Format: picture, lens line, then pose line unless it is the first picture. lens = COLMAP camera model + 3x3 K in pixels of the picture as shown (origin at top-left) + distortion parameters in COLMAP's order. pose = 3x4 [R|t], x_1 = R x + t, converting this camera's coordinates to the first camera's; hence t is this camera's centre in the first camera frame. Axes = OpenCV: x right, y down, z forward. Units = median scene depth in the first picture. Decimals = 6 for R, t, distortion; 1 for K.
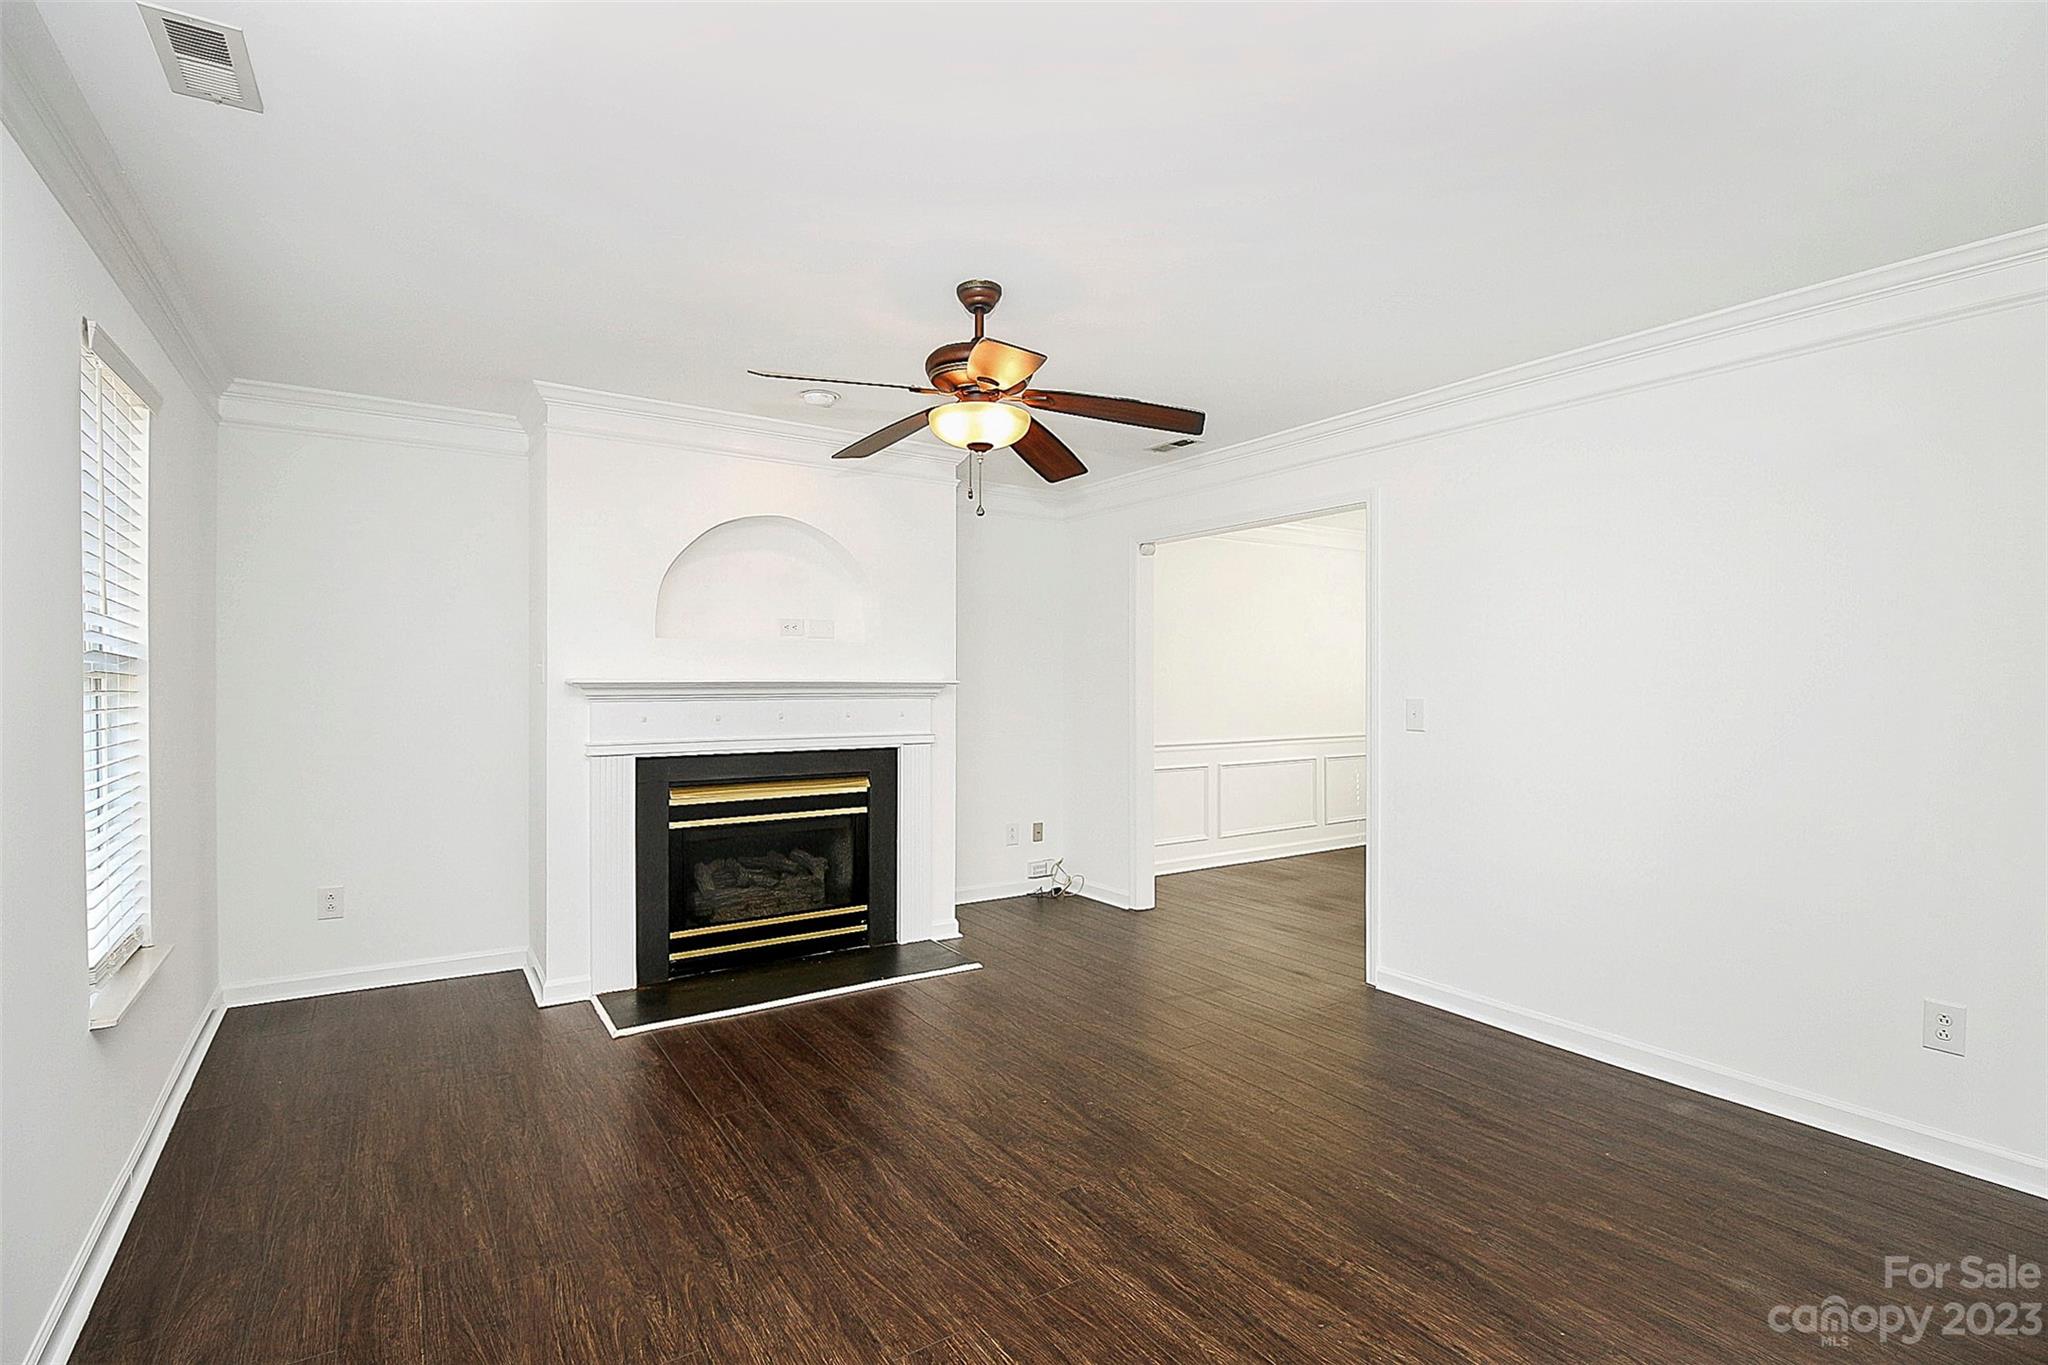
lens RADIAL K [[961.0, 0, 1024.0], [0, 961.0, 682.5], [0, 0, 1]] dist [-0.002952, -0.000563]
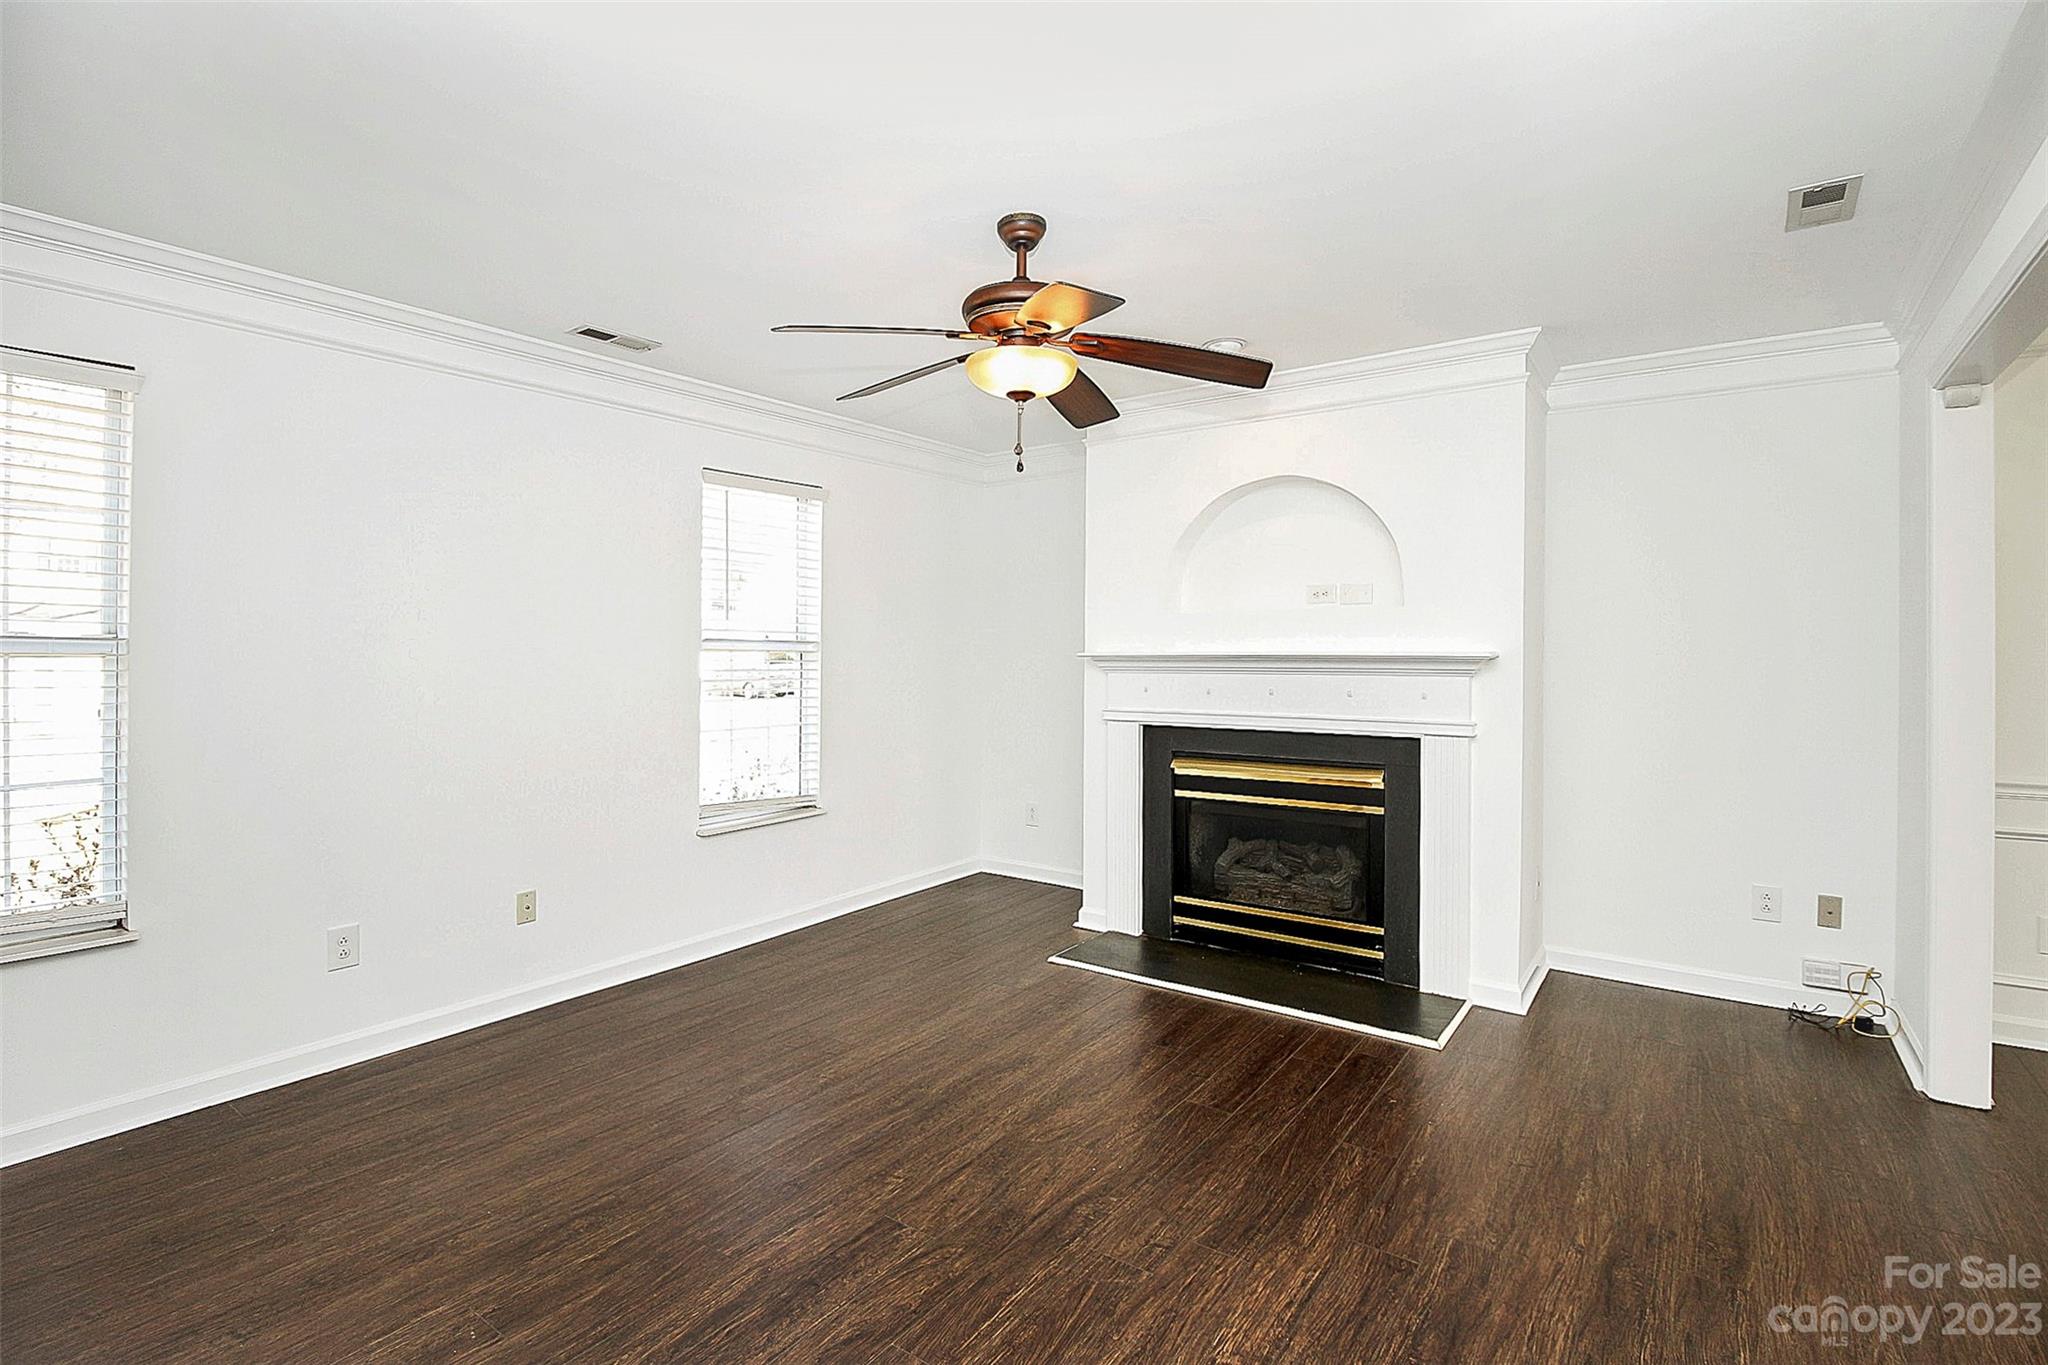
lens RADIAL K [[982.3, 0, 1004.0], [0, 982.3, 667.2], [0, 0, 1]] dist [0.011883, -0.015798]
pose [[0.340854, 0.016244, -0.939976, 0.571534], [0.004443, 0.999812, 0.018889, -0.007423], [0.940106, -0.010614, 0.340717, 0.472484]]
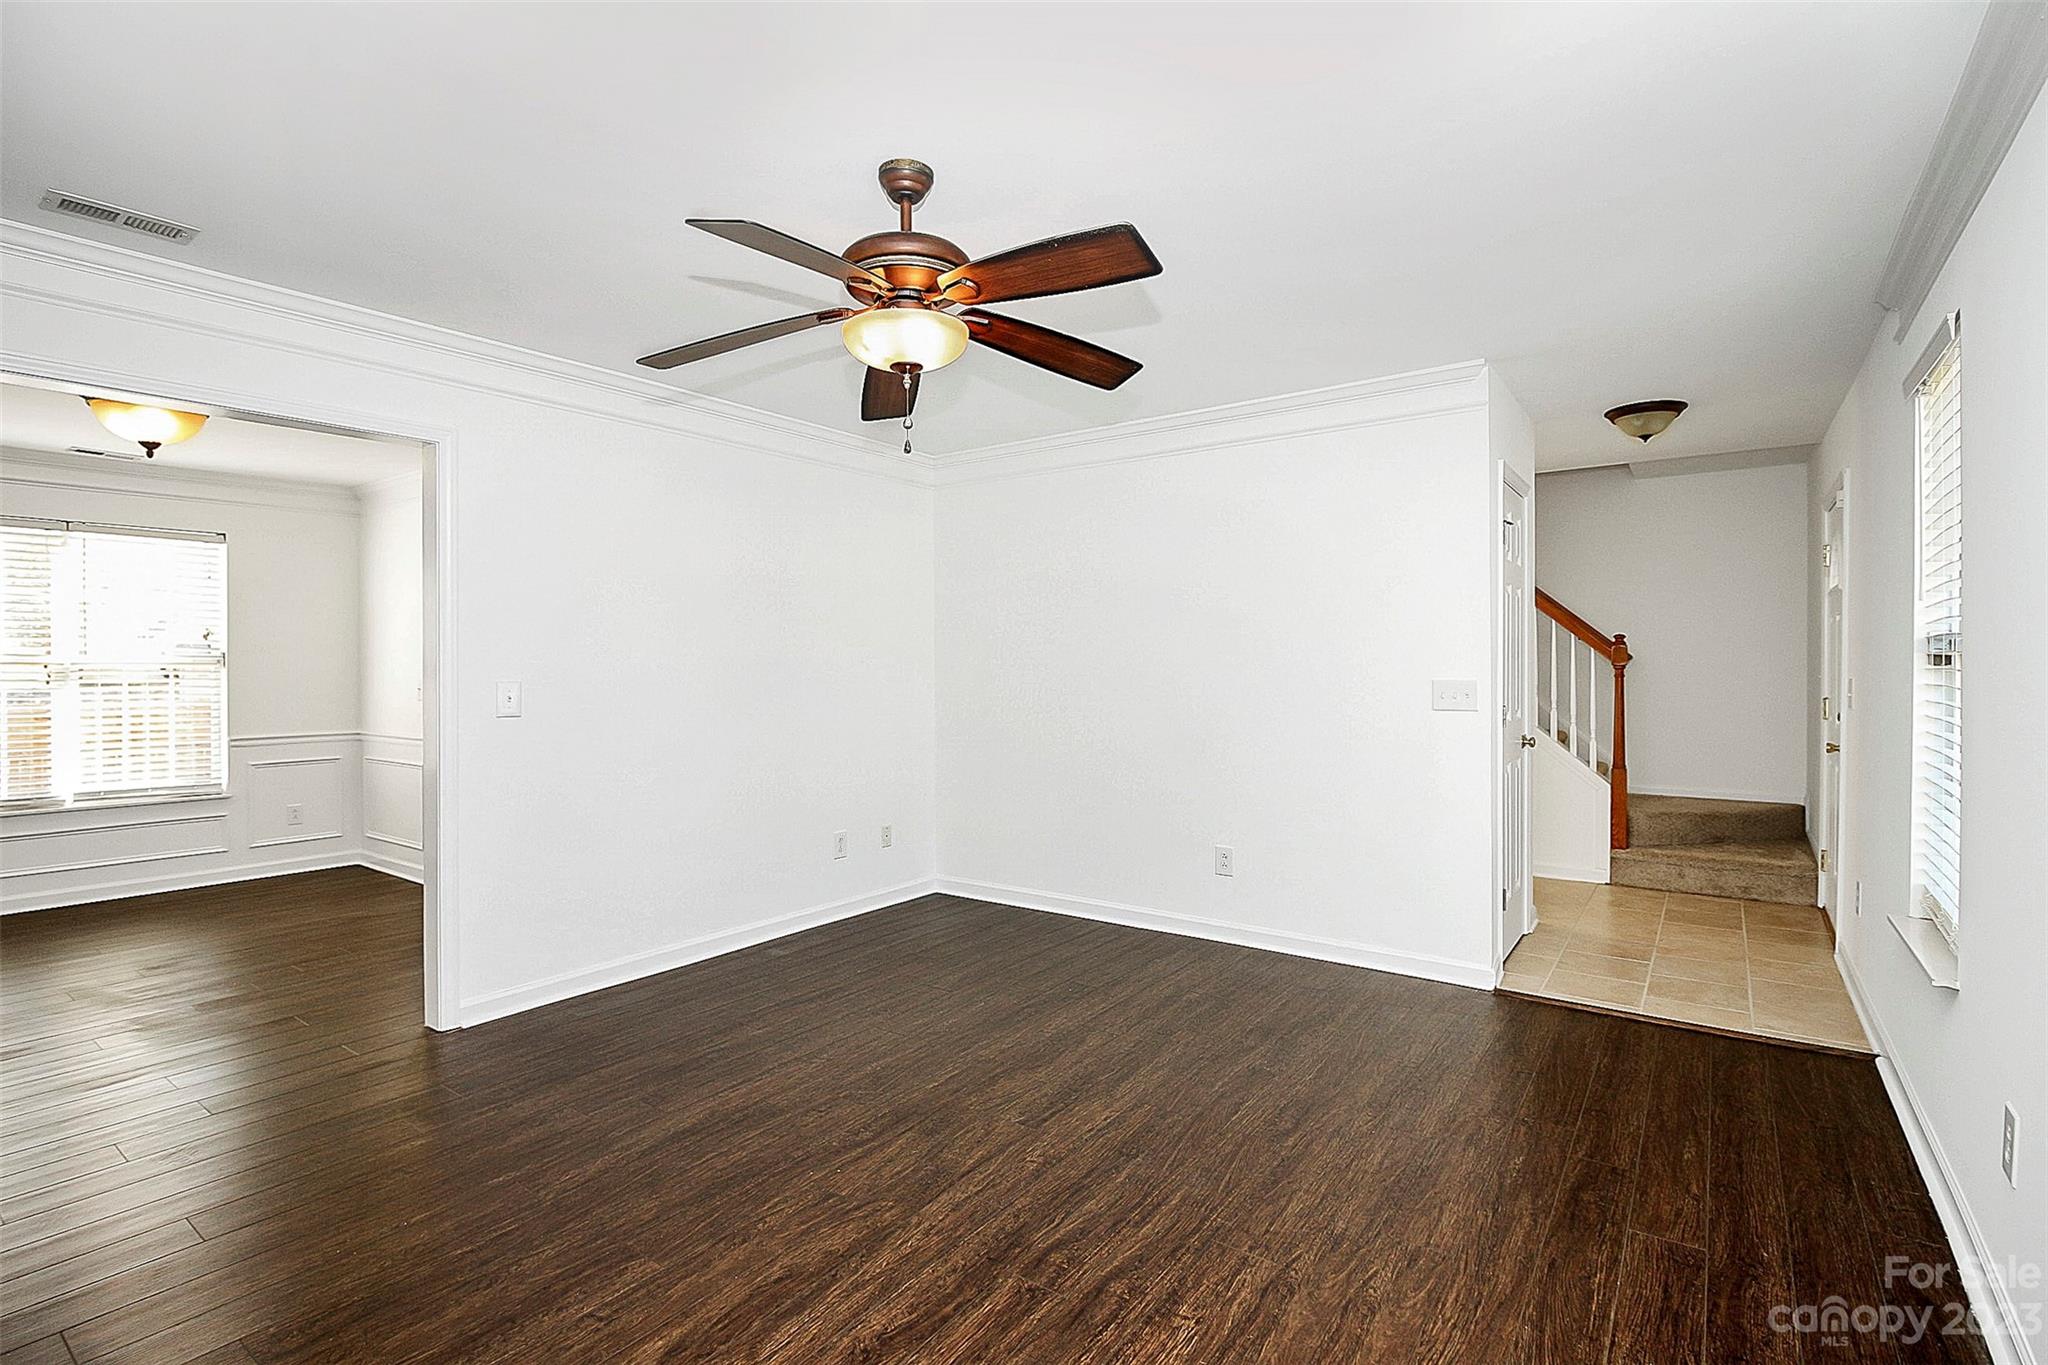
lens RADIAL K [[957.4, 0, 1023.1], [0, 957.4, 659.4], [0, 0, 1]] dist [0.001434, 0.000093]
pose [[-0.352743, 0.005680, 0.935703, -0.584894], [0.001700, 0.999984, -0.005429, 0.004336], [-0.935719, -0.000324, -0.352747, 0.834758]]
